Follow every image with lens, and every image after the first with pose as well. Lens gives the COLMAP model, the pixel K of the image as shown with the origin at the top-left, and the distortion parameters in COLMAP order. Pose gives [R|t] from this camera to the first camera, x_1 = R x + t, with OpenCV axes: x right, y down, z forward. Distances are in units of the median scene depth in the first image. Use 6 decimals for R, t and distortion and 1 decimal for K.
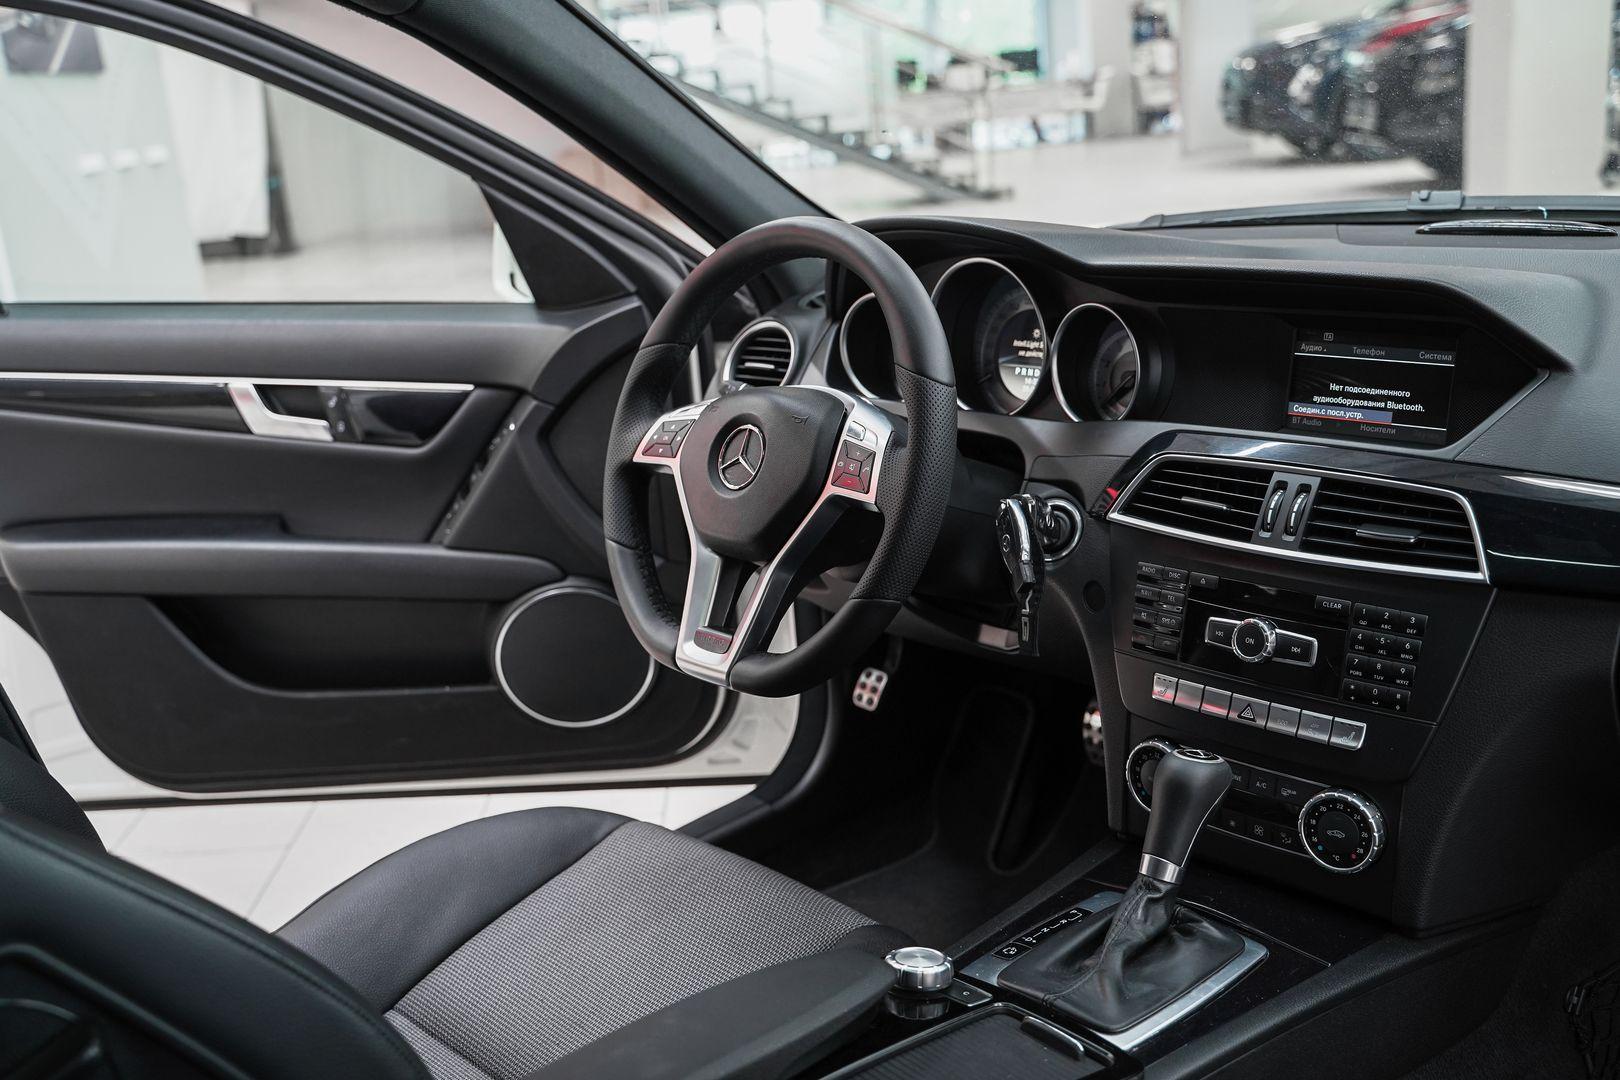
lens RADIAL K [[1626.9, 0, 810.0], [0, 1626.9, 540.0], [0, 0, 1]] dist [-0.057449, 0.098589]
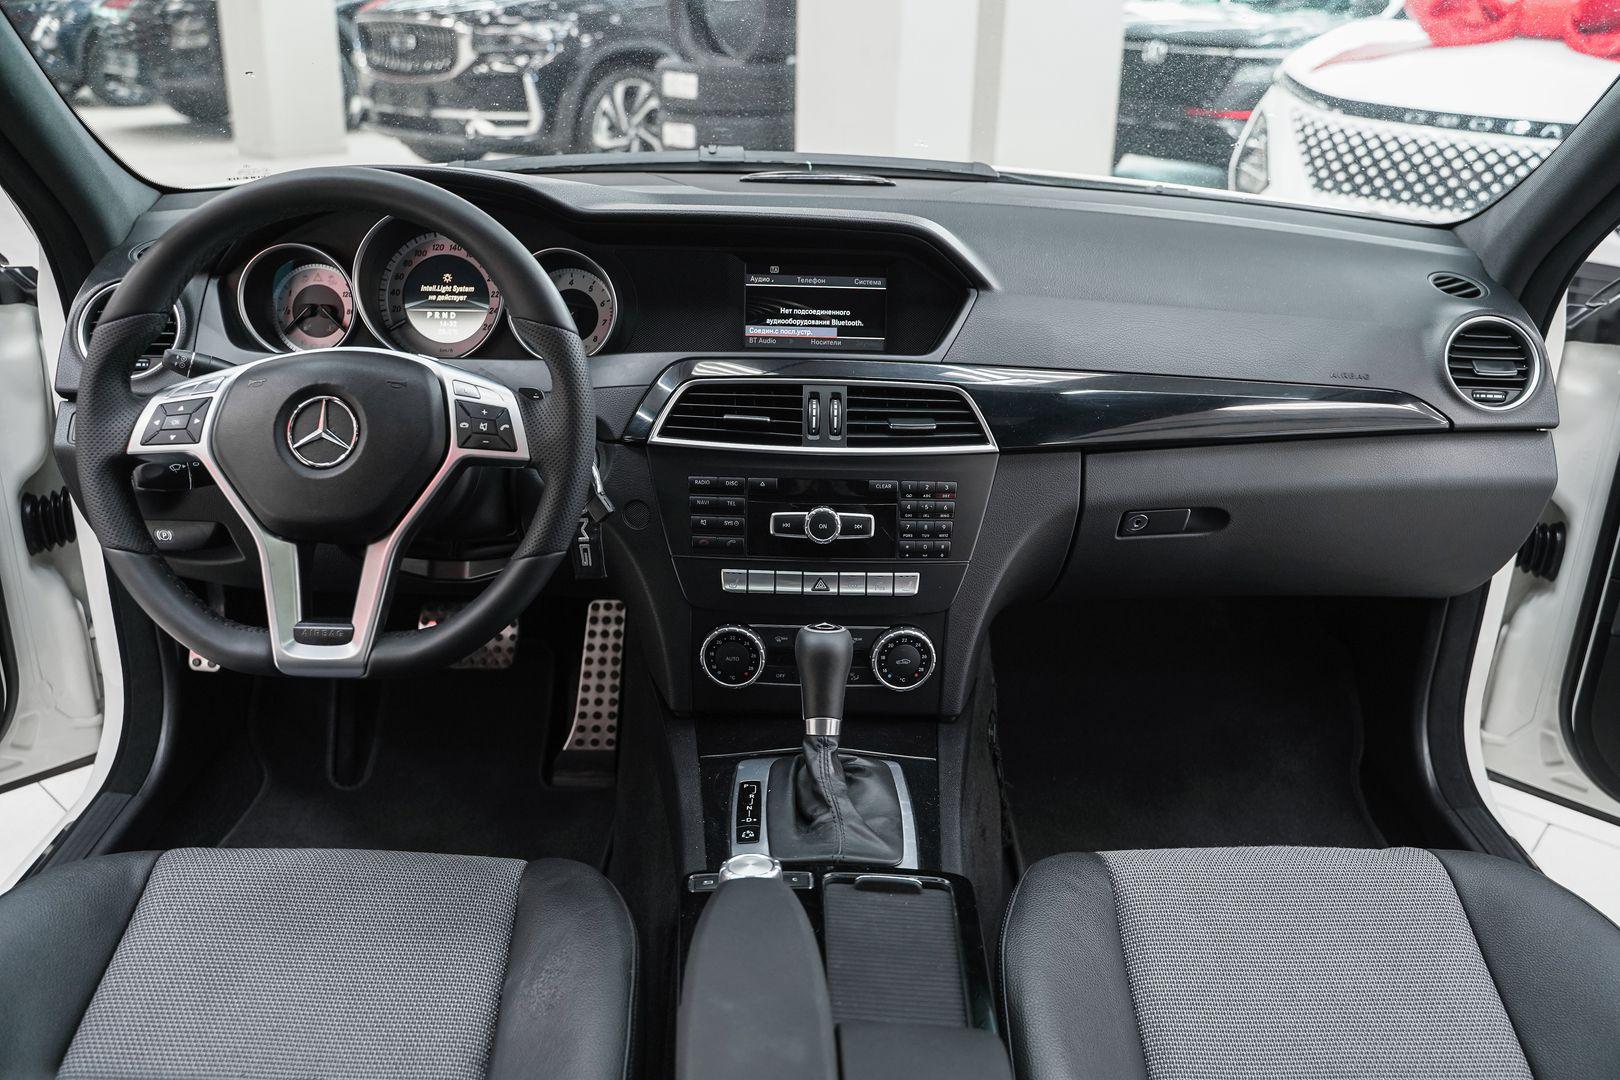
lens RADIAL K [[1322.4, 0, 813.7], [0, 1322.4, 549.0], [0, 0, 1]] dist [-0.125424, 0.110202]
pose [[0.667039, -0.192839, 0.719633, -0.390010], [0.120537, 0.981129, 0.151185, -0.062180], [-0.735207, -0.014104, 0.677695, 0.291370]]
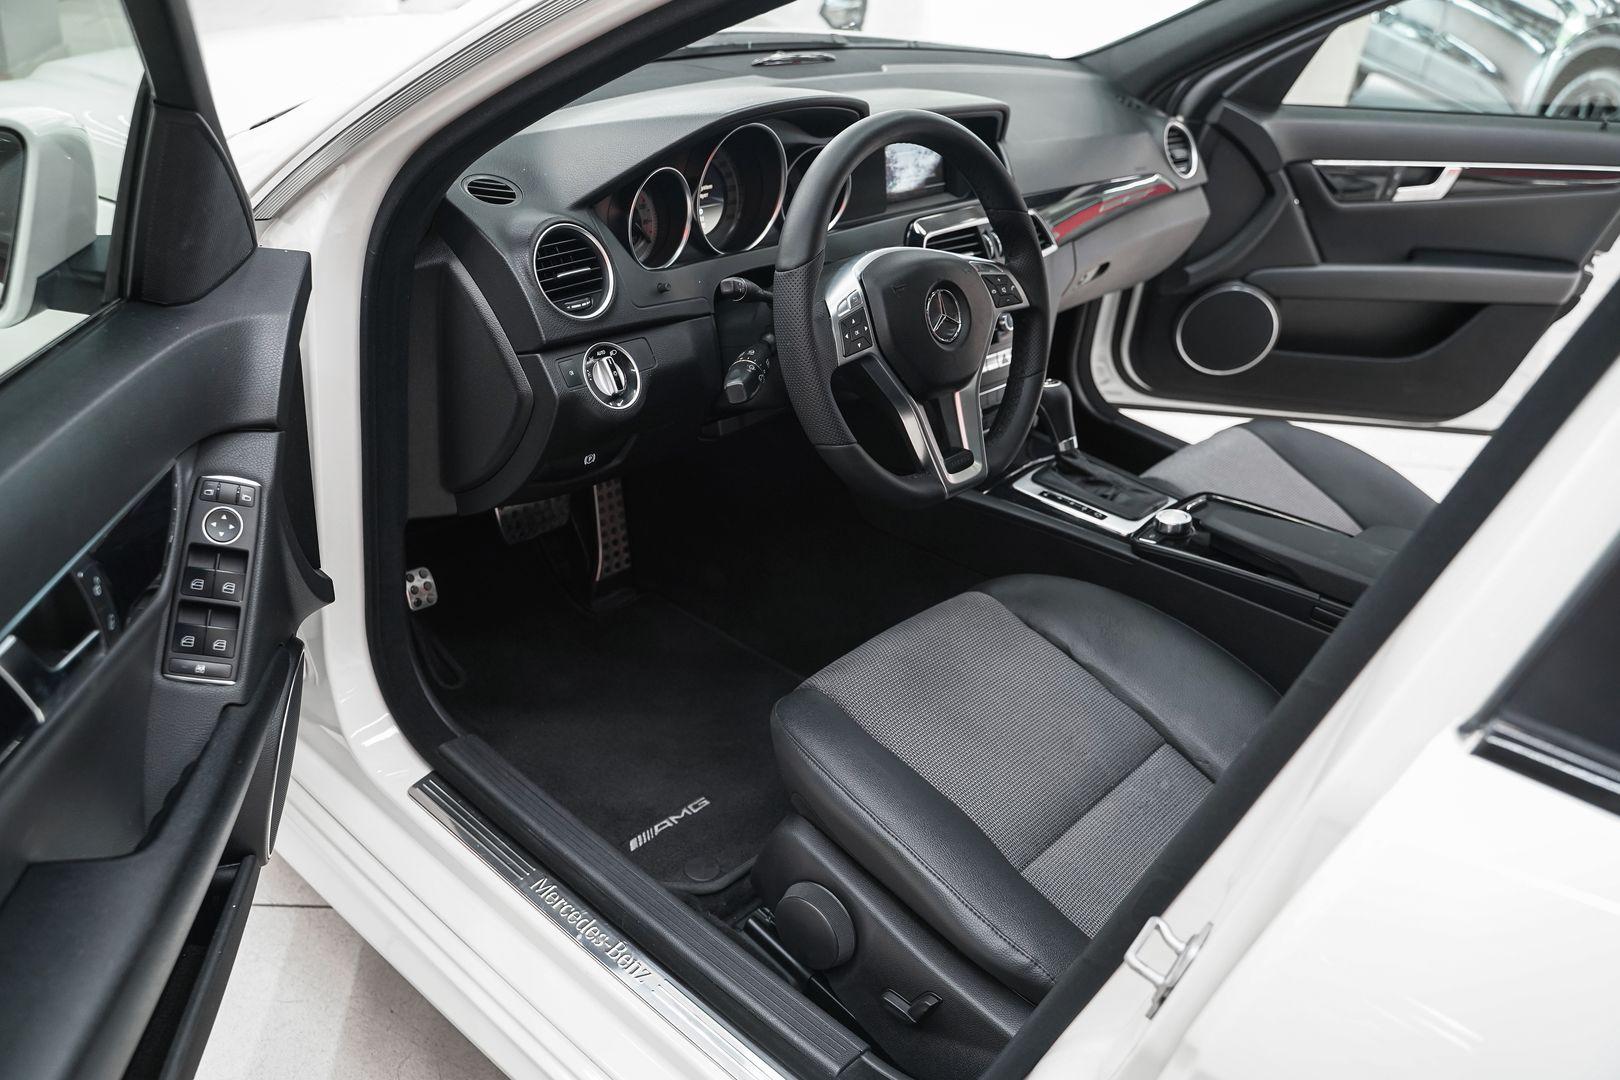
lens RADIAL K [[1298.6, 0, 799.4], [0, 1298.6, 534.8], [0, 0, 1]] dist [-0.123999, 0.108247]
pose [[-0.089527, -0.428402, 0.899142, -0.957518], [0.166382, 0.883649, 0.437586, -0.341648], [-0.981989, 0.188777, -0.007832, 1.121496]]
